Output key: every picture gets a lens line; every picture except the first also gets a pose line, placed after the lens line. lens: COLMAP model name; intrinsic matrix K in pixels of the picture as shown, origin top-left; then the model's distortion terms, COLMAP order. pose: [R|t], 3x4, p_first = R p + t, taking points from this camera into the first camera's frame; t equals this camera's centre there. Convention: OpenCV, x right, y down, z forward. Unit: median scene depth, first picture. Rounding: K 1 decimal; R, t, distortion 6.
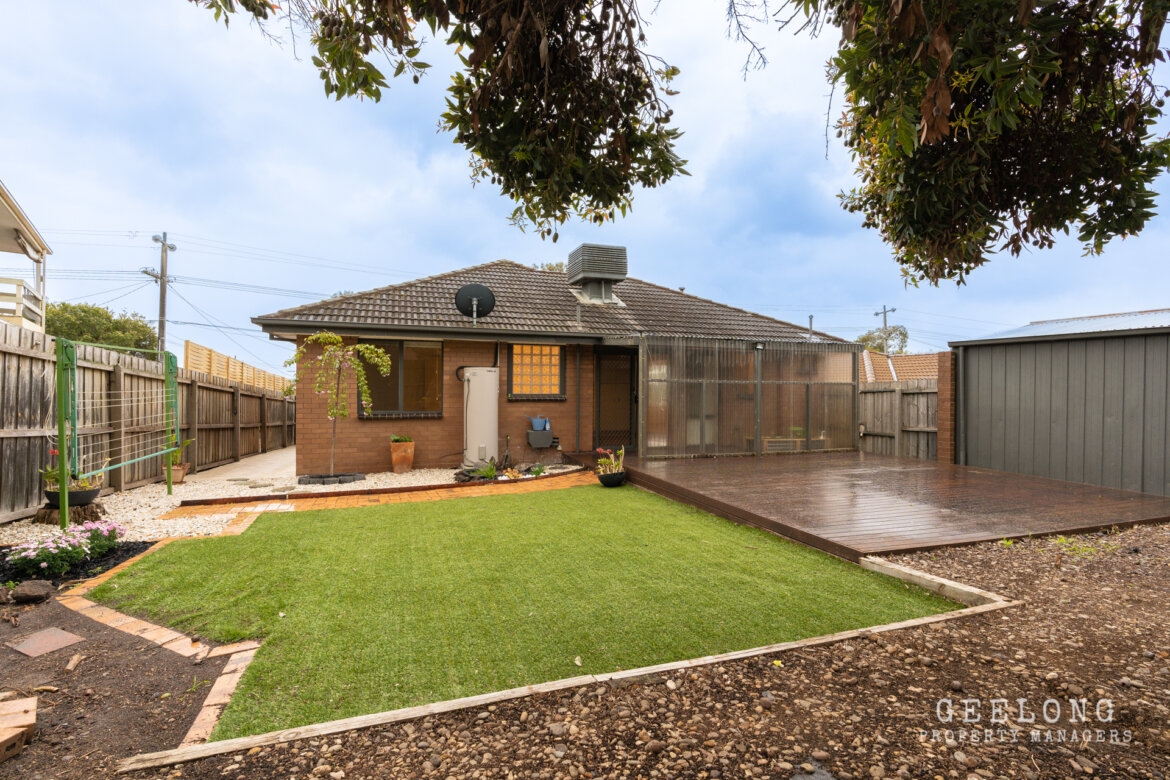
lens RADIAL K [[528.2, 0, 585.0], [0, 528.2, 390.0], [0, 0, 1]] dist [0.000951, 0.000151]
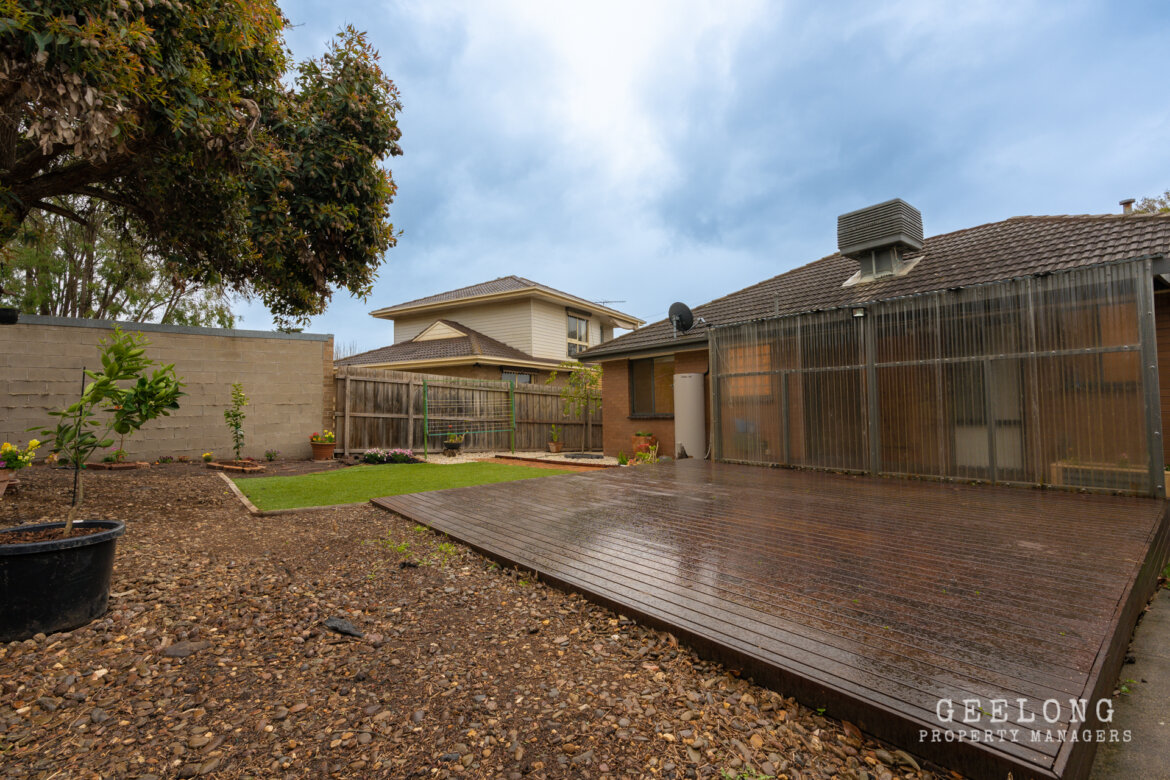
lens RADIAL K [[512.6, 0, 585.0], [0, 512.6, 390.0], [0, 0, 1]] dist [0.000570, 0.000022]
pose [[0.351694, -0.048409, -0.934862, 0.787478], [0.017278, 0.998828, -0.045221, 0.039089], [0.935955, -0.000249, 0.352118, 0.425403]]
